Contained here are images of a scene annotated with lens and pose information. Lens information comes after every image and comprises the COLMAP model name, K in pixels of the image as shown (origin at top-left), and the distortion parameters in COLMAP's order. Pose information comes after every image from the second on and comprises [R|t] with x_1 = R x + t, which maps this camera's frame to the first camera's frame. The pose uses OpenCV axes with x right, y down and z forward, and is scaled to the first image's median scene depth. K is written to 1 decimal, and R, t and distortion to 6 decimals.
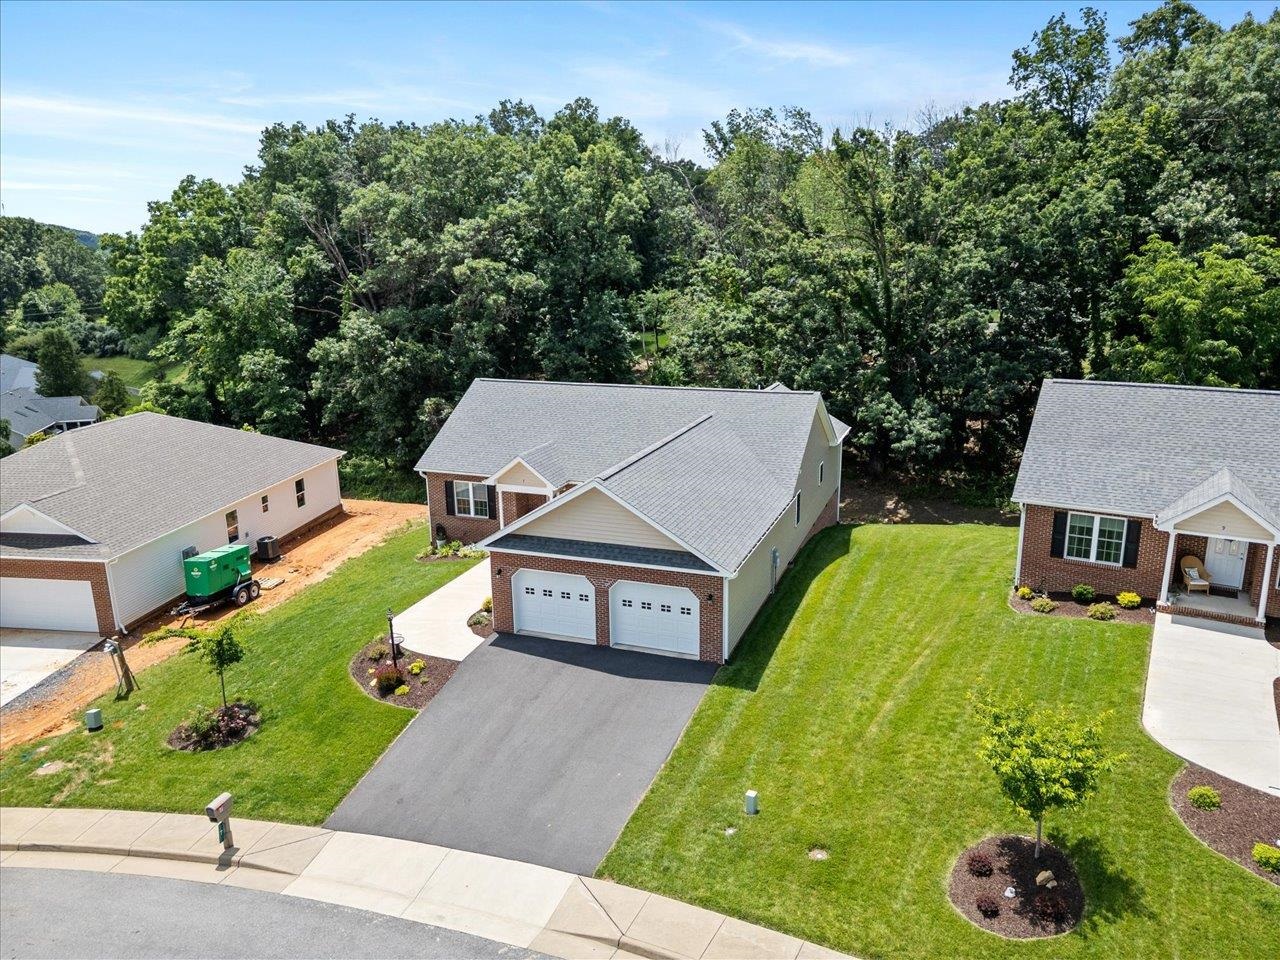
lens RADIAL K [[911.3, 0, 632.2], [0, 911.3, 459.5], [0, 0, 1]] dist [0.045375, -0.035121]
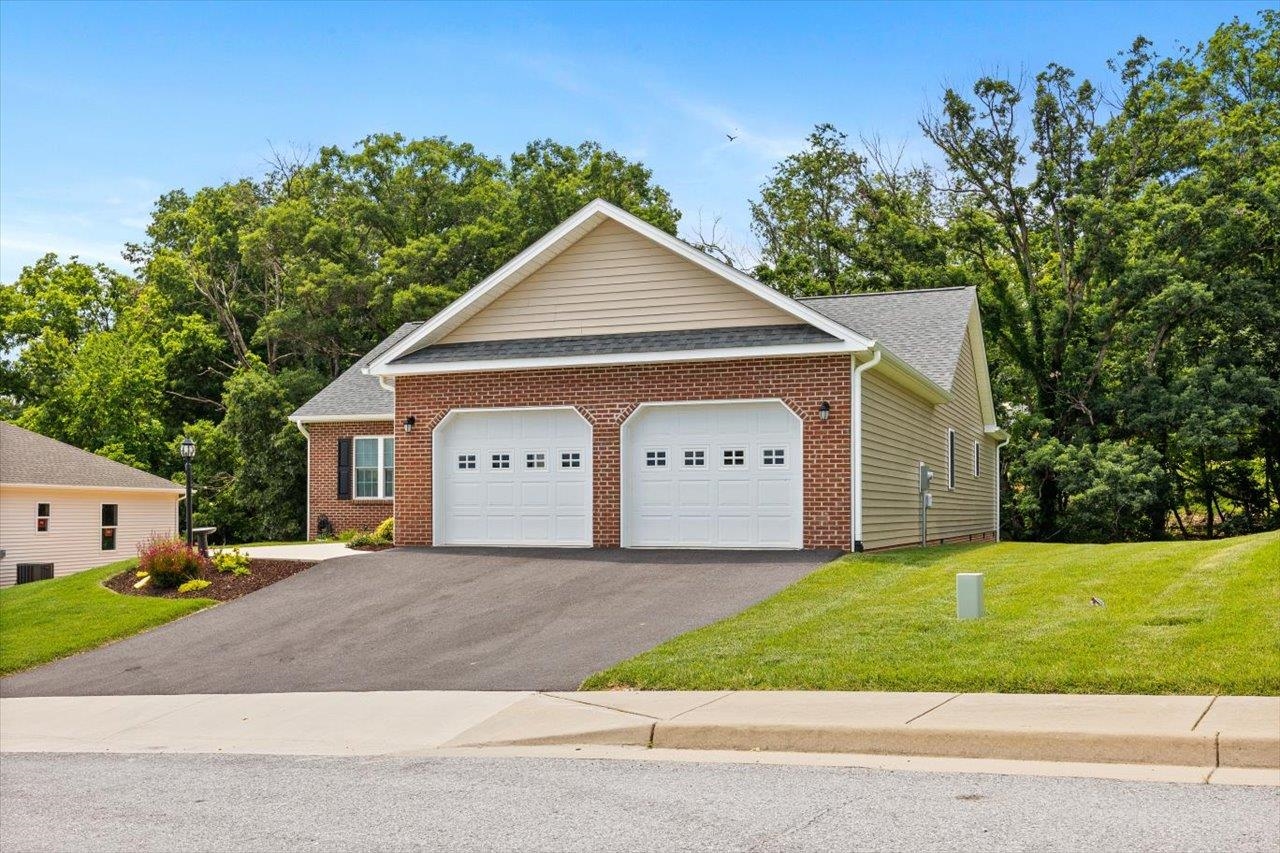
lens RADIAL K [[1223.8, 0, 632.3], [0, 1223.8, 472.7], [0, 0, 1]] dist [-0.001065, 0.000000]
pose [[0.999760, 0.020247, -0.008348, -0.009805], [-0.021711, 0.966352, -0.256304, 0.256803], [0.002878, 0.256424, 0.966560, 0.258836]]
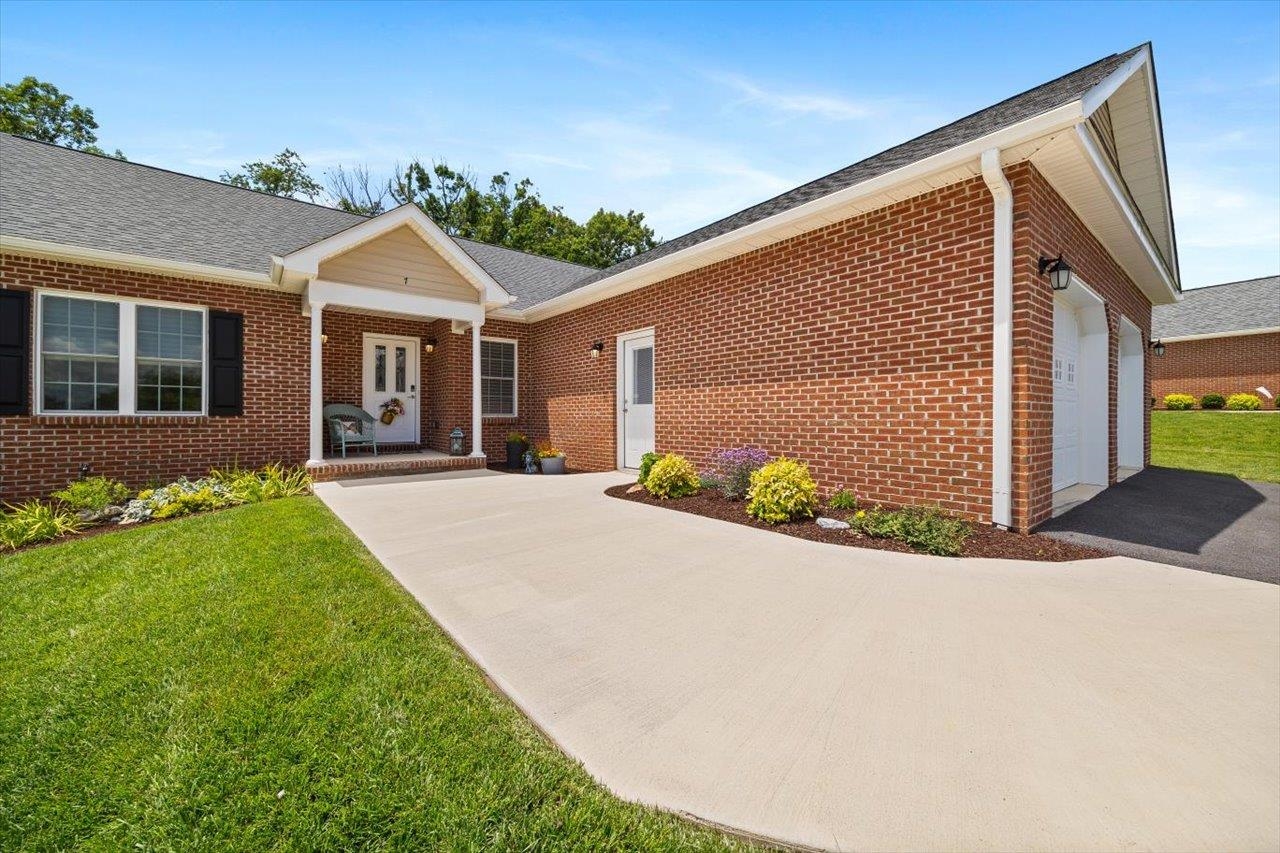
lens RADIAL K [[491.3, 0, 643.4], [0, 491.3, 419.2], [0, 0, 1]] dist [-0.001569, 0.000452]
pose [[0.499444, 0.016693, 0.866185, -0.247183], [0.185304, 0.974618, -0.125629, 0.125818], [-0.846297, 0.223252, 0.483674, 0.811502]]
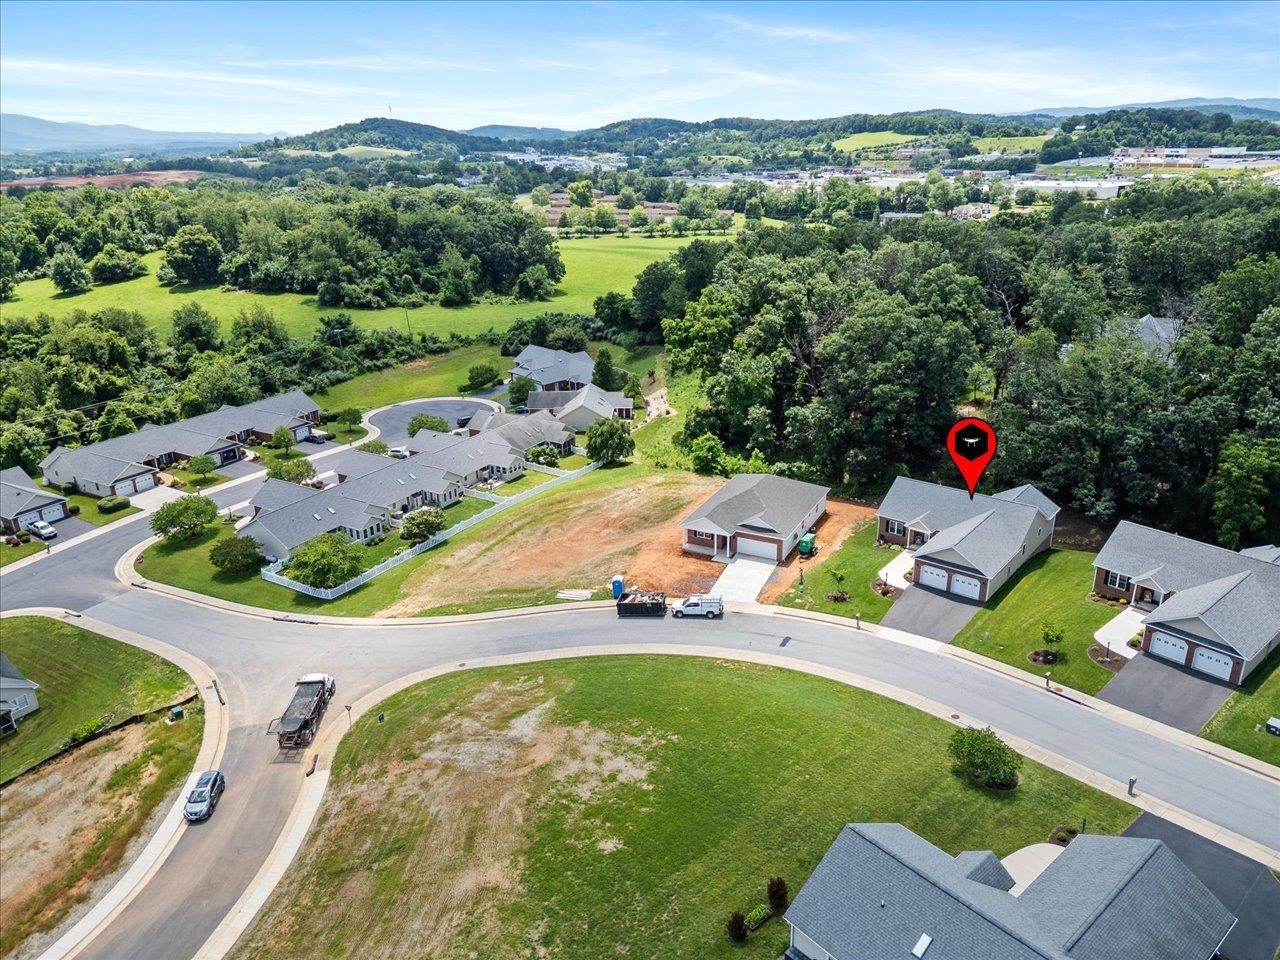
lens RADIAL K [[911.3, 0, 634.2], [0, 911.3, 475.2], [0, 0, 1]] dist [0.045375, -0.035121]
pose [[0.950865, 0.111315, -0.288902, -0.157988], [-0.070887, 0.986618, 0.146834, -0.491098], [0.301381, -0.119140, 0.946031, -1.939361]]
